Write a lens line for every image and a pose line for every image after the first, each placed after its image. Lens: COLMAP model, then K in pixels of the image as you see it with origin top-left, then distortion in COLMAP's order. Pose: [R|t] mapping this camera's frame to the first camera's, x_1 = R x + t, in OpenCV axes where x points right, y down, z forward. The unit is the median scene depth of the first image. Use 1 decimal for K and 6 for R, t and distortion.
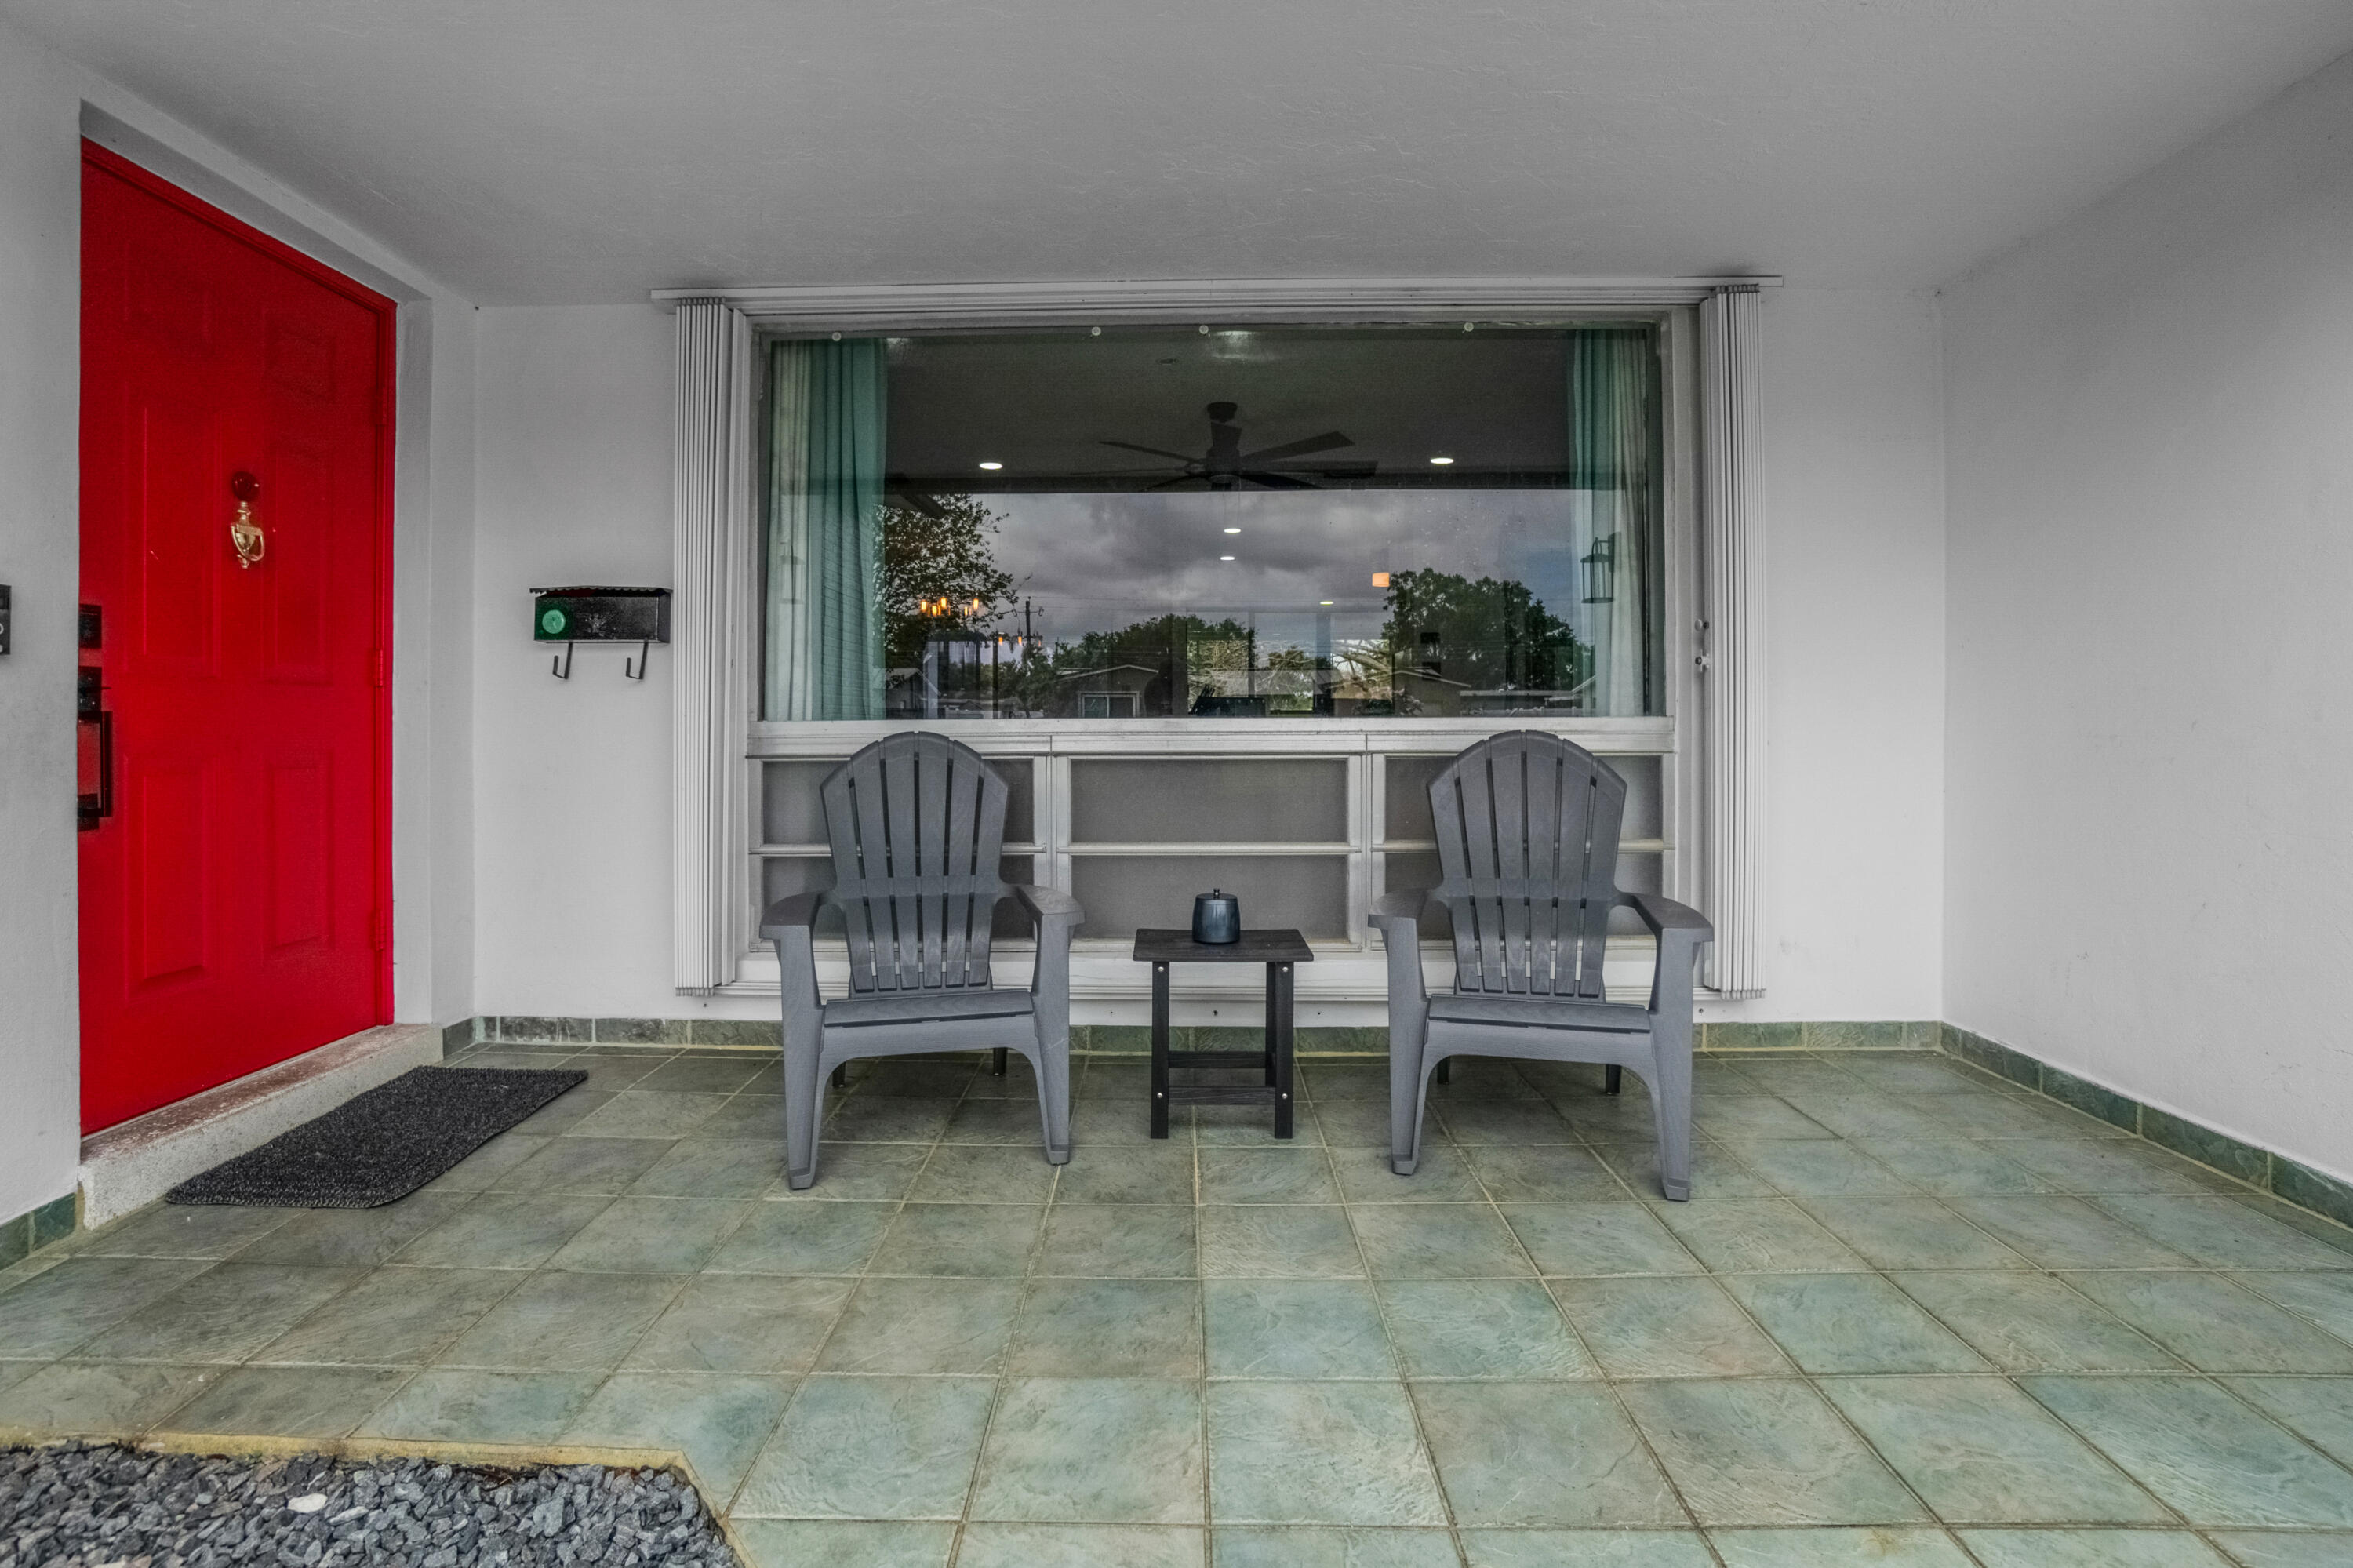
lens RADIAL K [[1102.9, 0, 1174.4], [0, 1102.9, 715.4], [0, 0, 1]] dist [-0.052005, 0.018969]
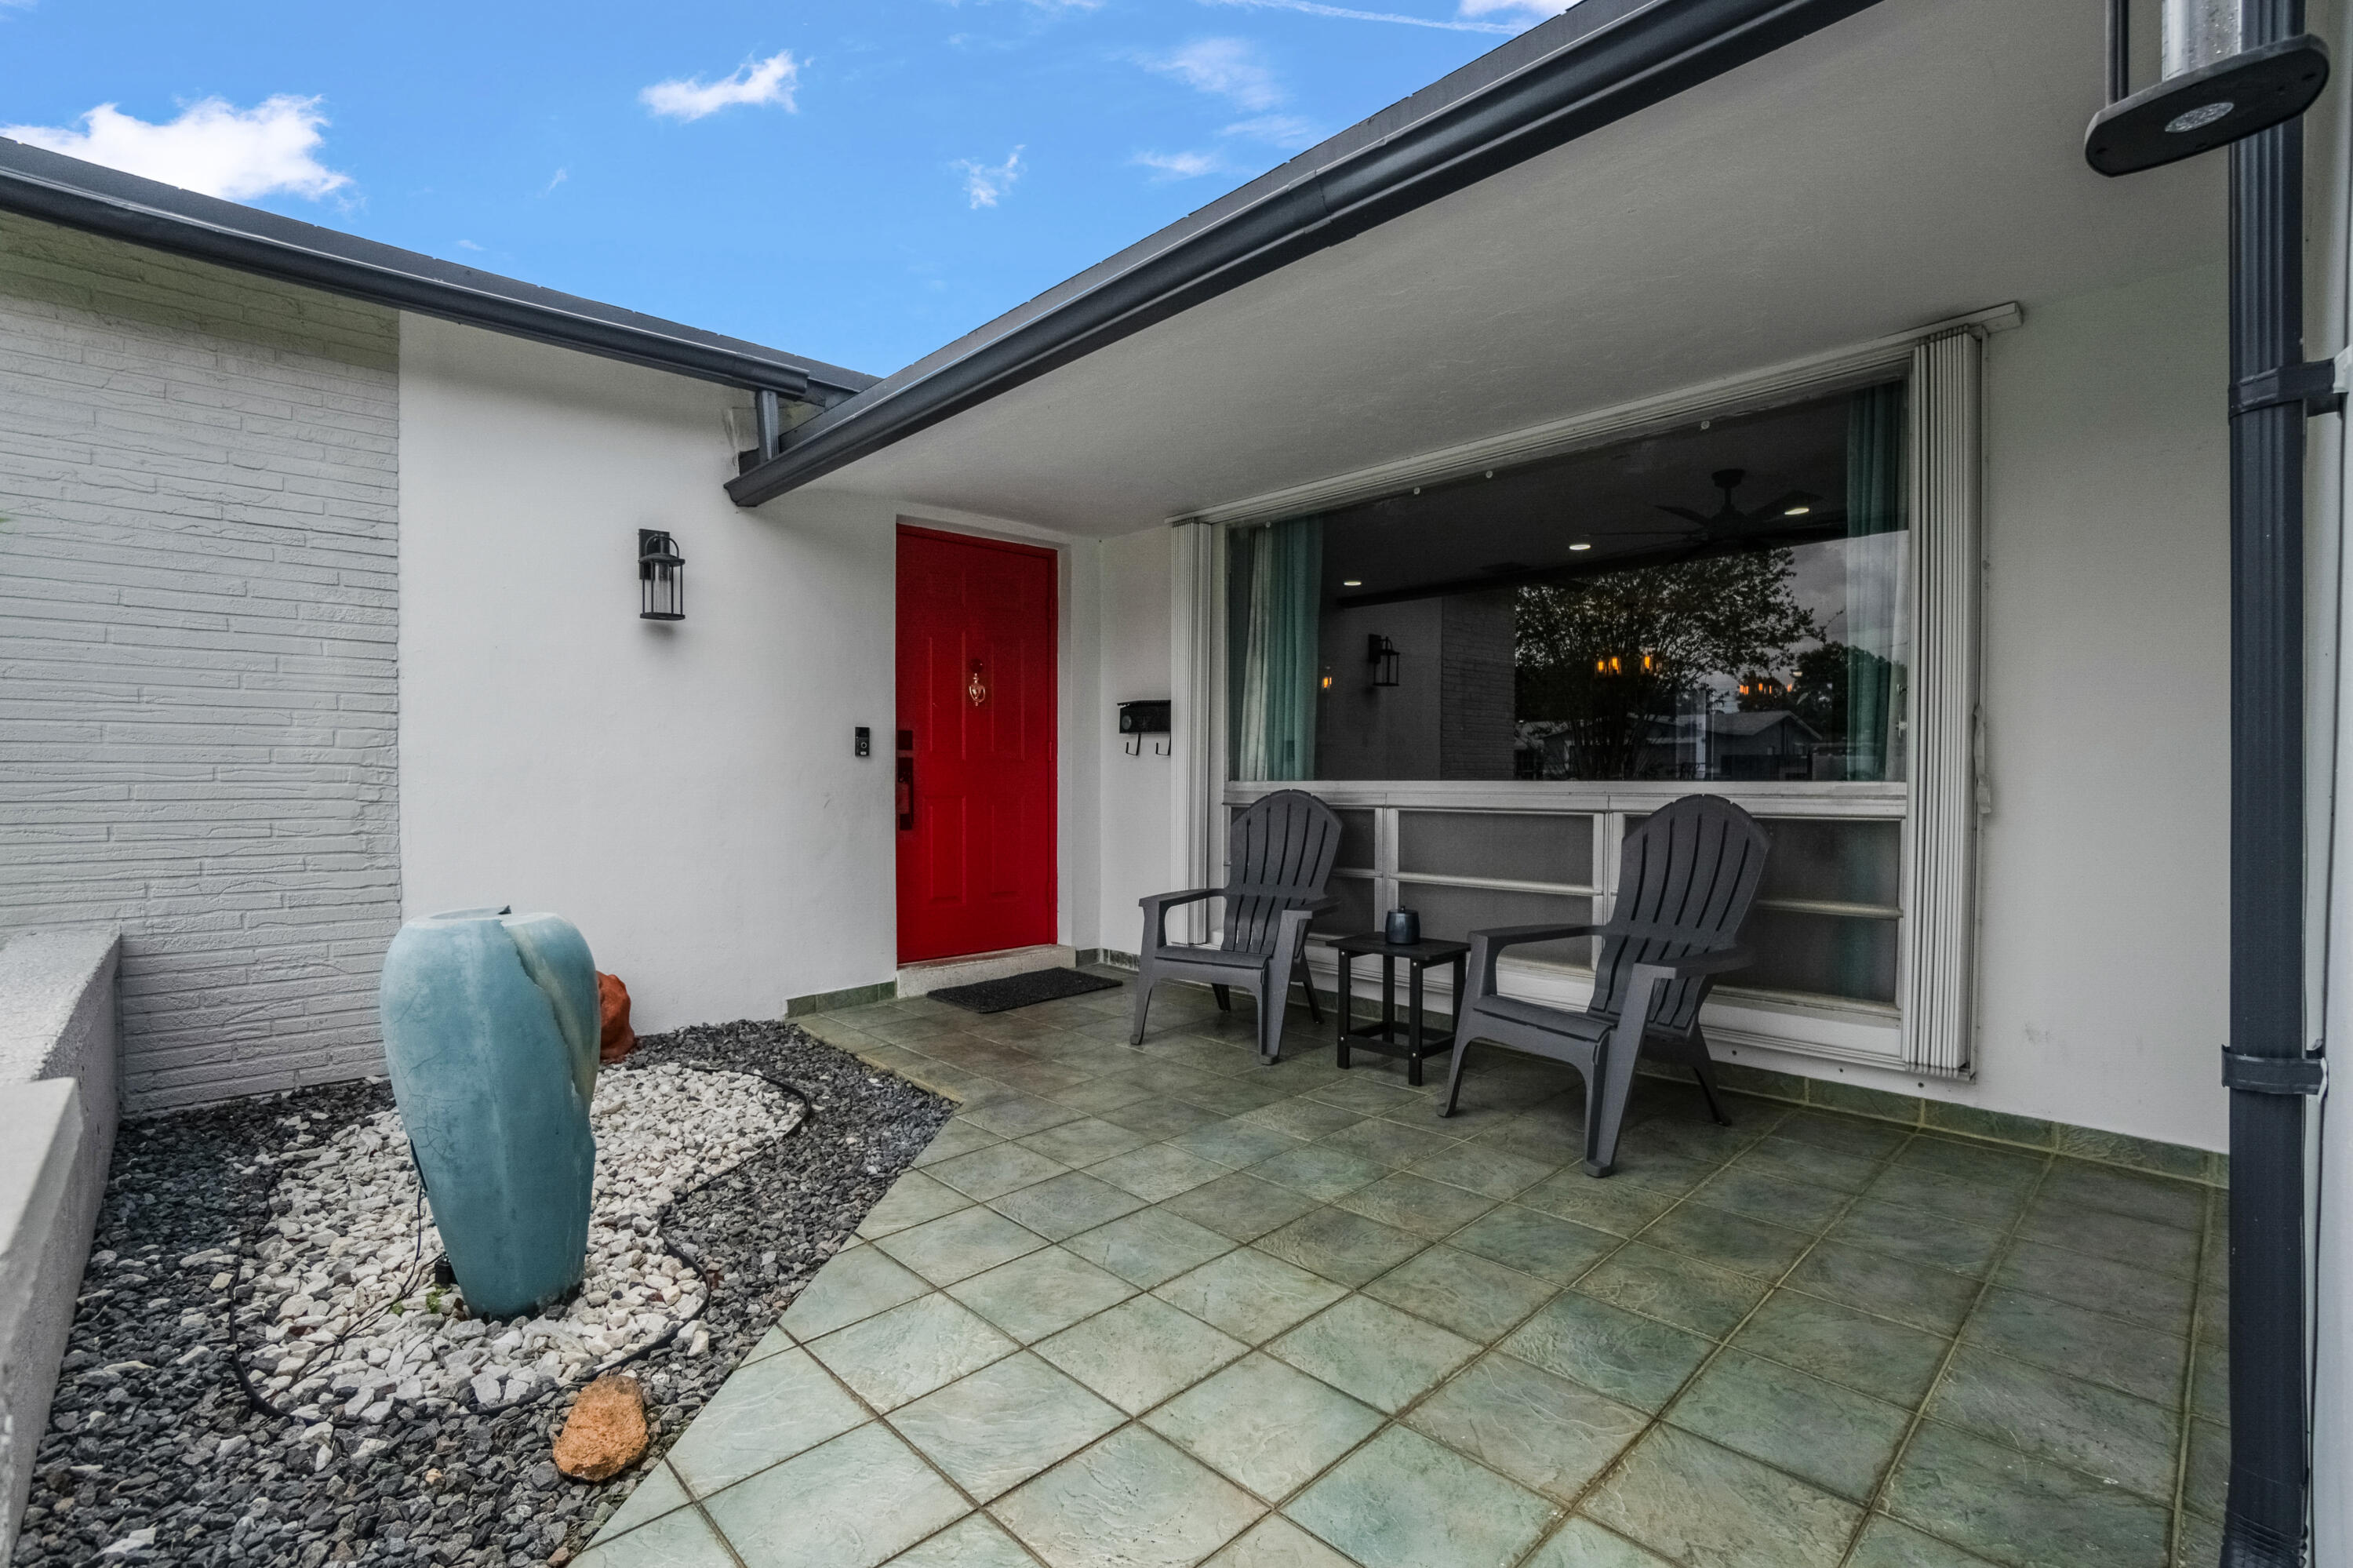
lens RADIAL K [[1068.1, 0, 1158.0], [0, 1068.1, 780.0], [0, 0, 1]] dist [-0.061513, 0.021315]
pose [[0.690673, 0.006073, -0.723142, 0.721719], [0.003793, 0.999921, 0.012020, -0.016358], [0.723157, -0.011044, 0.690595, -0.136569]]
